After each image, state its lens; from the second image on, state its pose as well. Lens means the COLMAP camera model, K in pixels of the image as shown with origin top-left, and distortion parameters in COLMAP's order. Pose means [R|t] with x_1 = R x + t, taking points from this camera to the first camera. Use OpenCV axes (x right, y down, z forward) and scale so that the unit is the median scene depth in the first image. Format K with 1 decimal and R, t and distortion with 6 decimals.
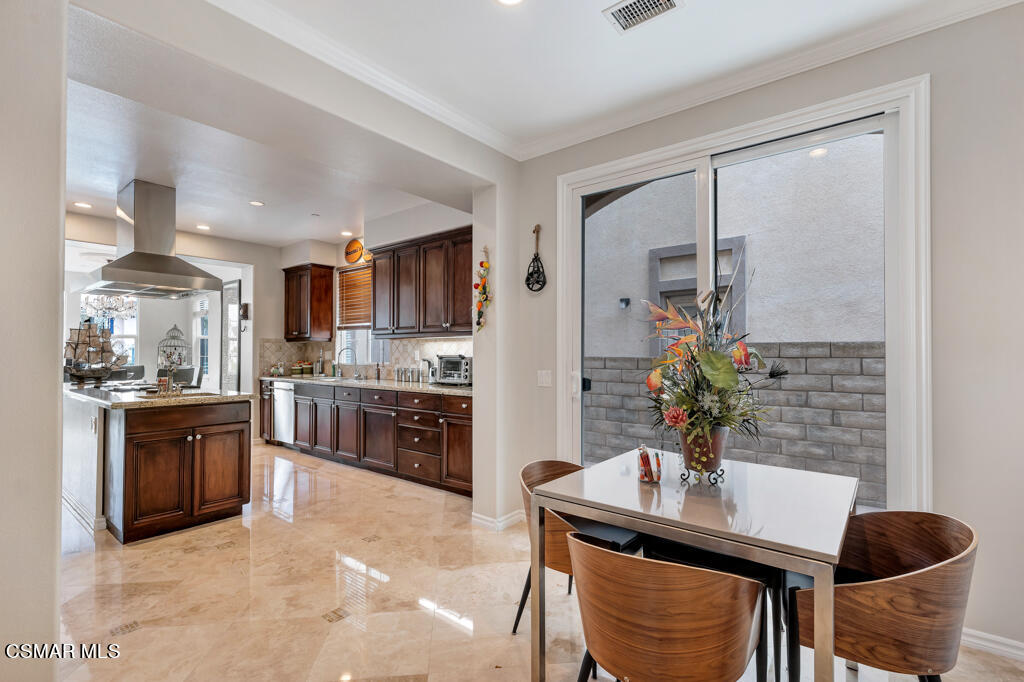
lens RADIAL K [[471.3, 0, 512.1], [0, 471.3, 337.5], [0, 0, 1]] dist [-0.001108, 0.000082]
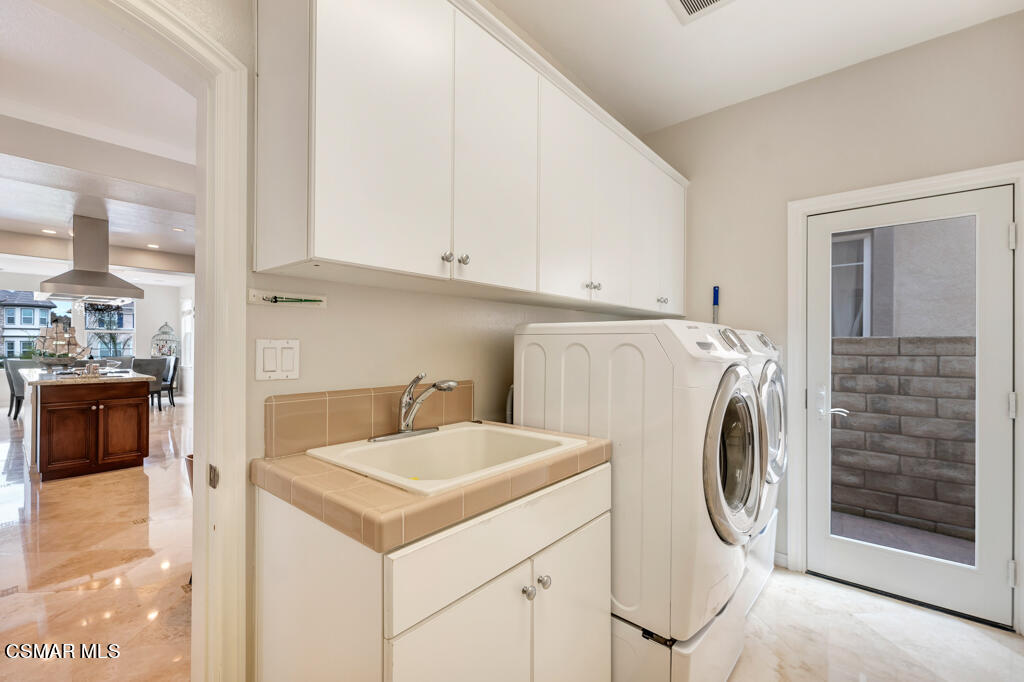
lens RADIAL K [[435.9, 0, 512.5], [0, 435.9, 342.2], [0, 0, 1]] dist [0.000869, 0.000031]
pose [[0.999441, 0.004945, -0.033055, 0.552425], [-0.004223, 0.999752, 0.021882, -0.011398], [0.033155, -0.021730, 0.999214, -0.222701]]
